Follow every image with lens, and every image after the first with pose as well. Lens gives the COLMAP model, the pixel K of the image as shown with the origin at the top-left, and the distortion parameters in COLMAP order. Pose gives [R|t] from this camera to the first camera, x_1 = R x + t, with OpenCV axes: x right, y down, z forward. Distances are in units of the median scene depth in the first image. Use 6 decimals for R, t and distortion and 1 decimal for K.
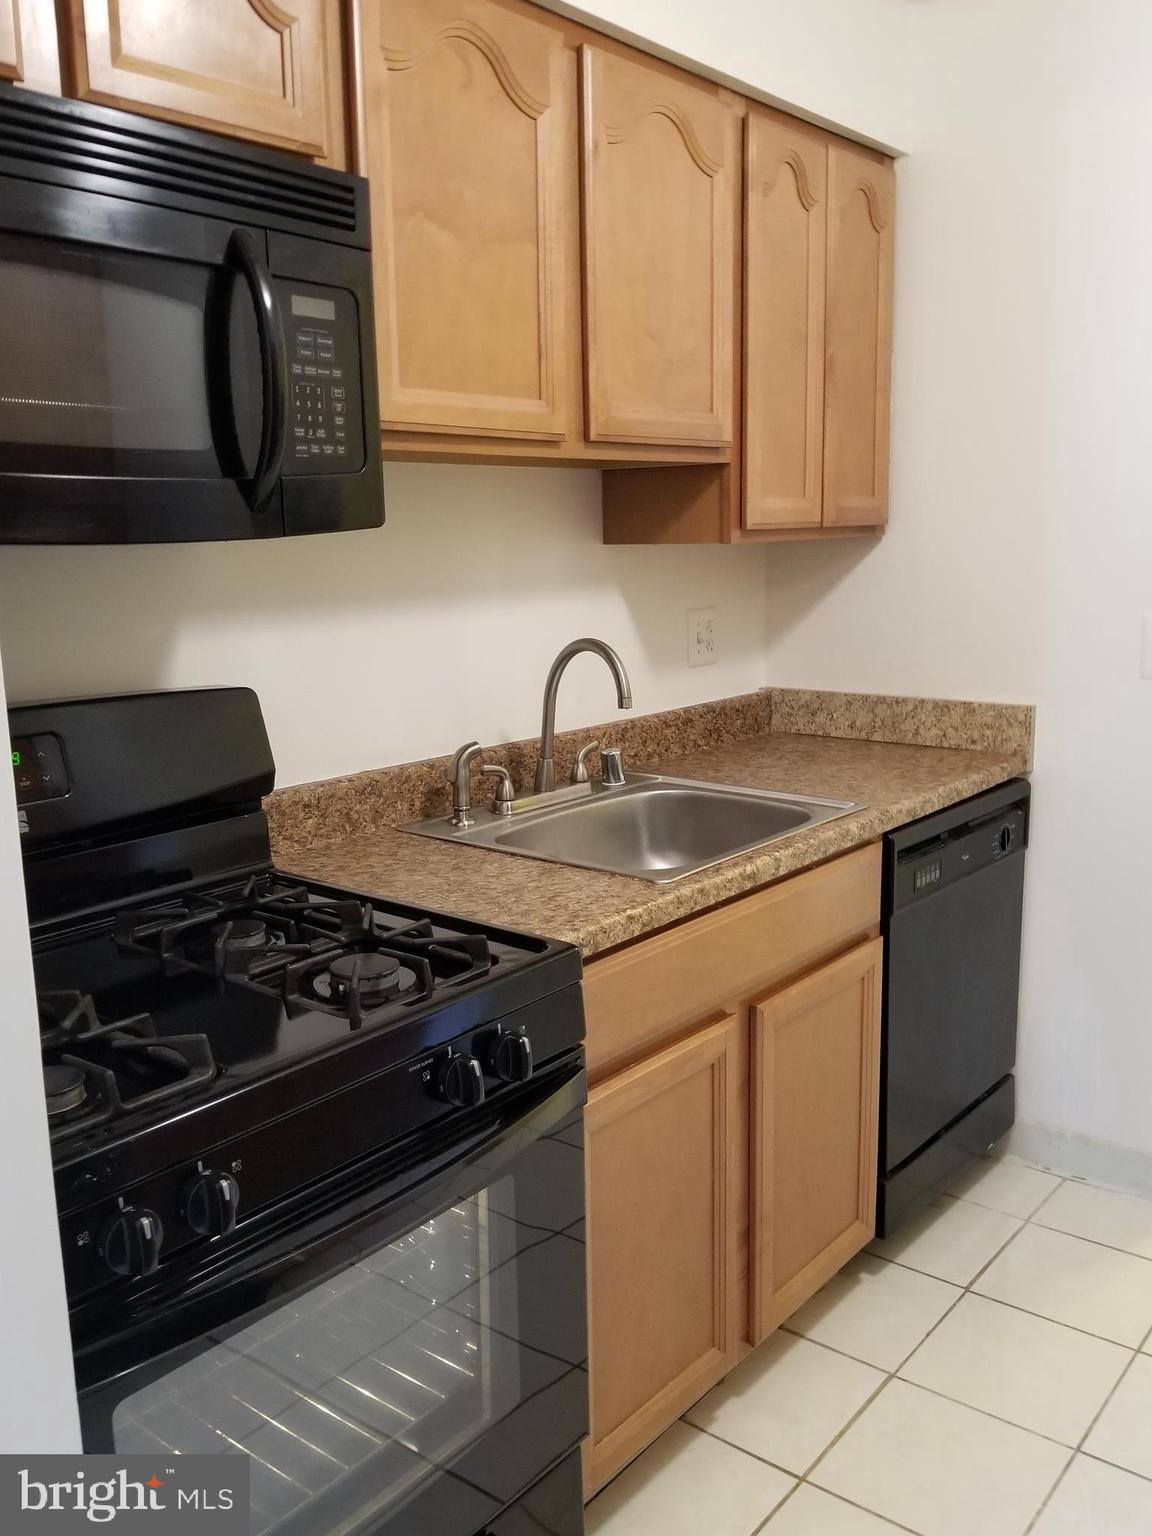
lens RADIAL K [[1327.2, 0, 566.3], [0, 1327.2, 762.6], [0, 0, 1]] dist [0.079022, -0.145606]
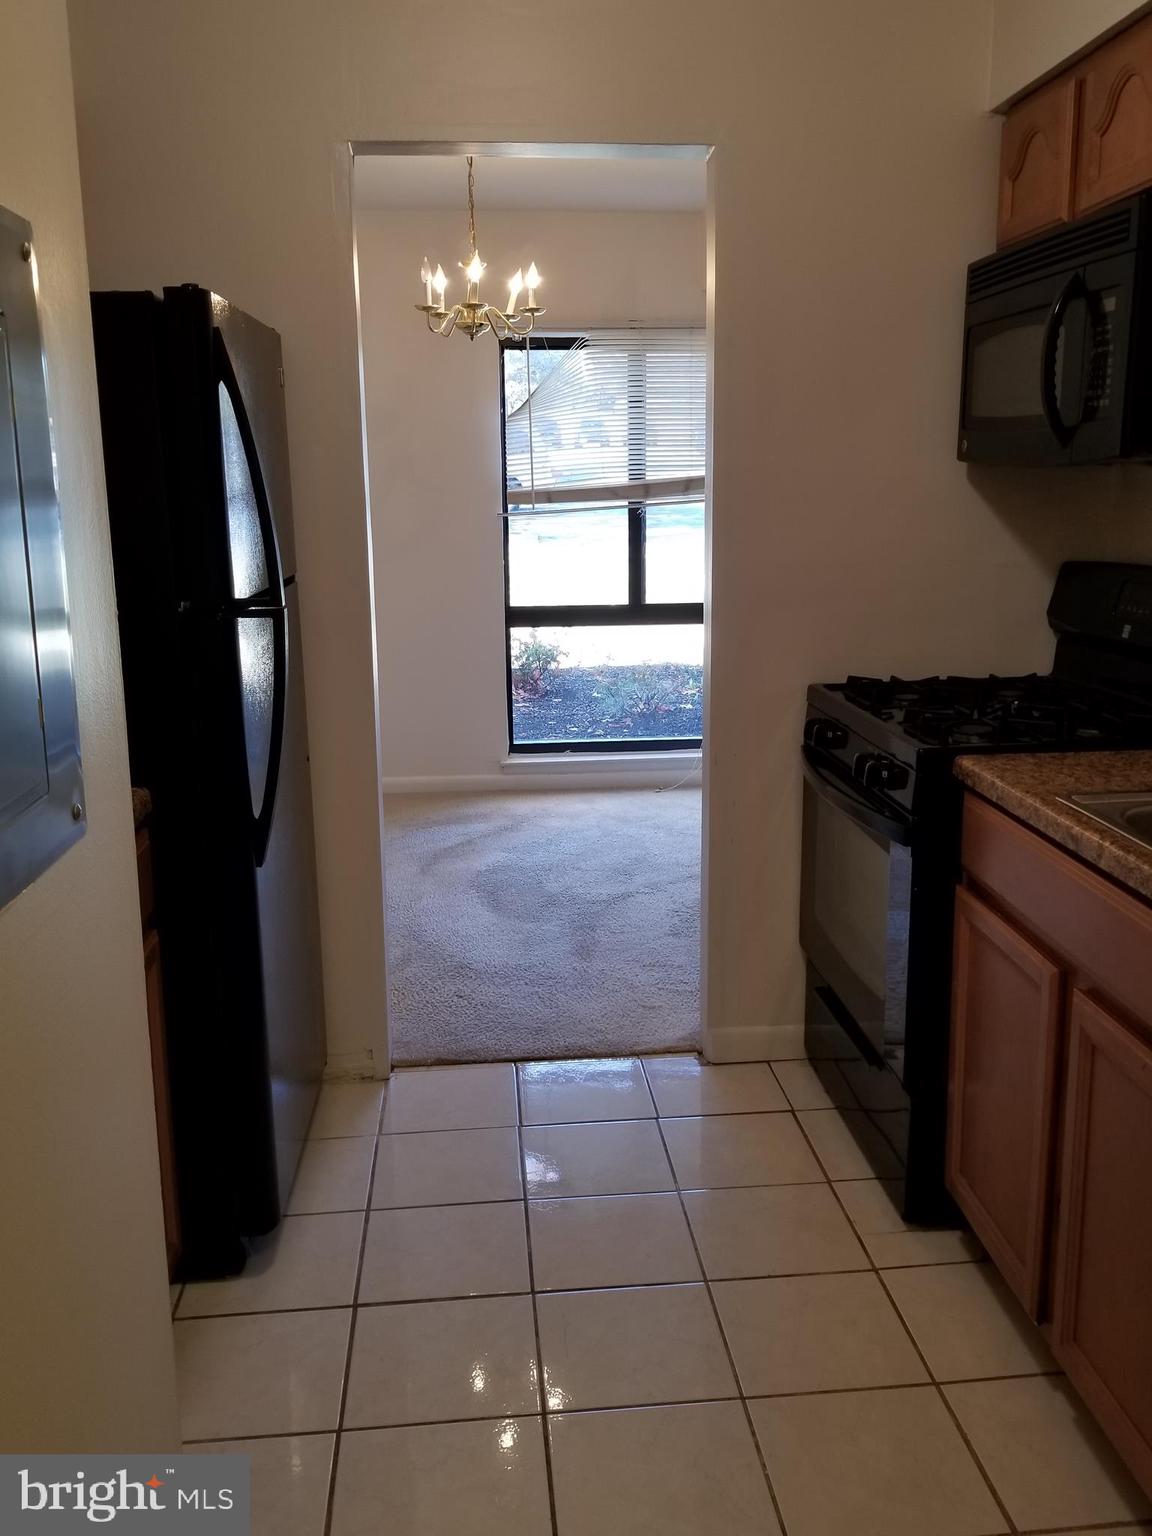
lens RADIAL K [[1327.2, 0, 574.2], [0, 1327.2, 759.5], [0, 0, 1]] dist [0.079022, -0.145606]
pose [[-0.730571, 0.163569, -0.662957, 1.009862], [-0.099924, 0.934825, 0.340761, -0.251455], [0.675486, 0.315196, -0.666611, 1.373112]]
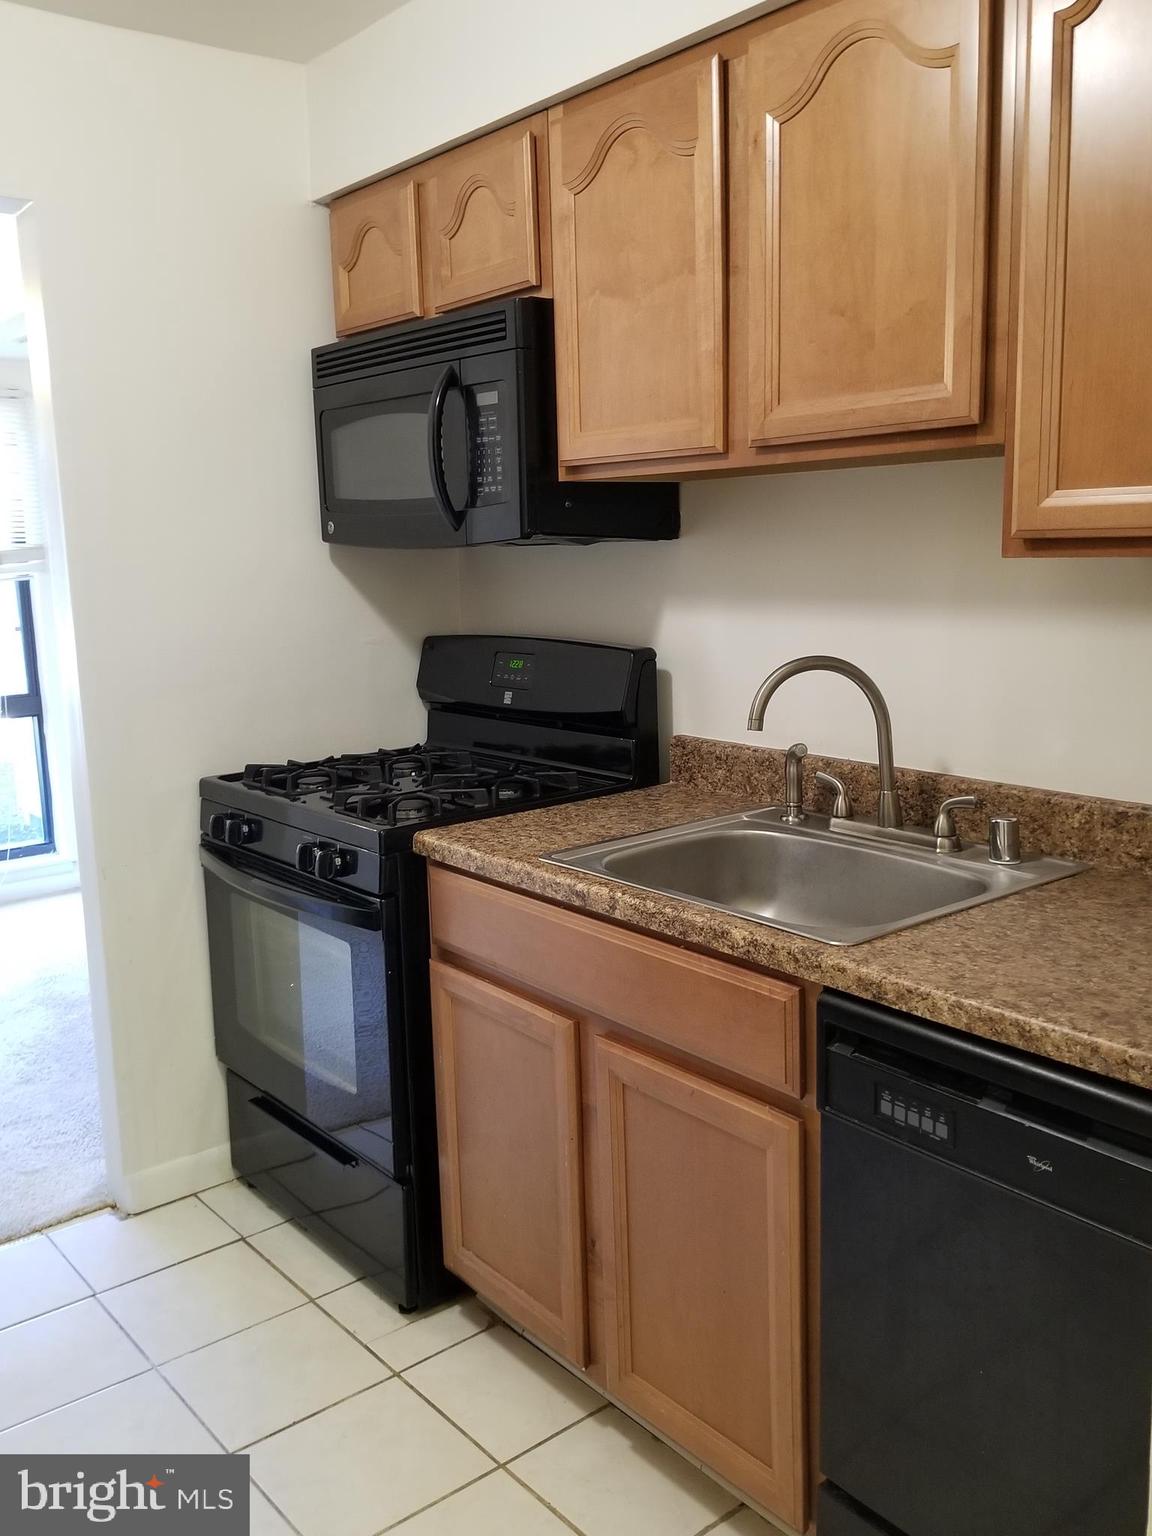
lens RADIAL K [[1327.2, 0, 605.5], [0, 1327.2, 763.5], [0, 0, 1]] dist [0.079022, -0.145606]
pose [[-0.211126, 0.182579, -0.960255, 1.068327], [-0.144811, 0.965716, 0.215457, -0.225094], [0.966672, 0.184544, -0.177448, 1.177418]]
